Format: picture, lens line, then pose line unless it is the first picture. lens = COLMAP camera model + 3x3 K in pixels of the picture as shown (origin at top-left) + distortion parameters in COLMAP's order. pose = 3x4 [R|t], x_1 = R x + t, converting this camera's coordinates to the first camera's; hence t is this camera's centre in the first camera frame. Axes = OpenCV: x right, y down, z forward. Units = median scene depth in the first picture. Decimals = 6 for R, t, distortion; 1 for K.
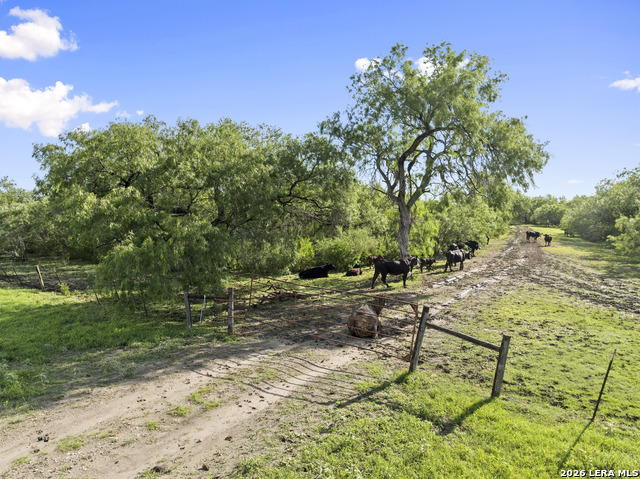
lens RADIAL K [[453.0, 0, 320.0], [0, 453.0, 239.5], [0, 0, 1]] dist [-0.036892, 0.002124]
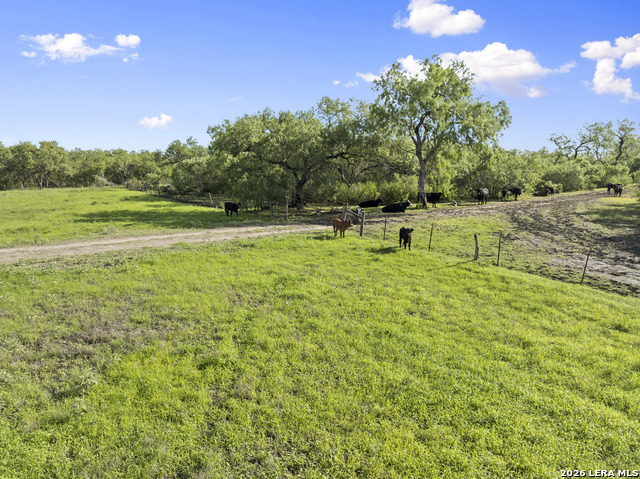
lens RADIAL K [[453.0, 0, 320.0], [0, 453.0, 239.5], [0, 0, 1]] dist [-0.036892, 0.002124]
pose [[0.944914, 0.056628, -0.322383, 0.508640], [-0.022362, 0.993788, 0.109019, 0.045738], [0.326554, -0.095805, 0.940310, -0.774396]]
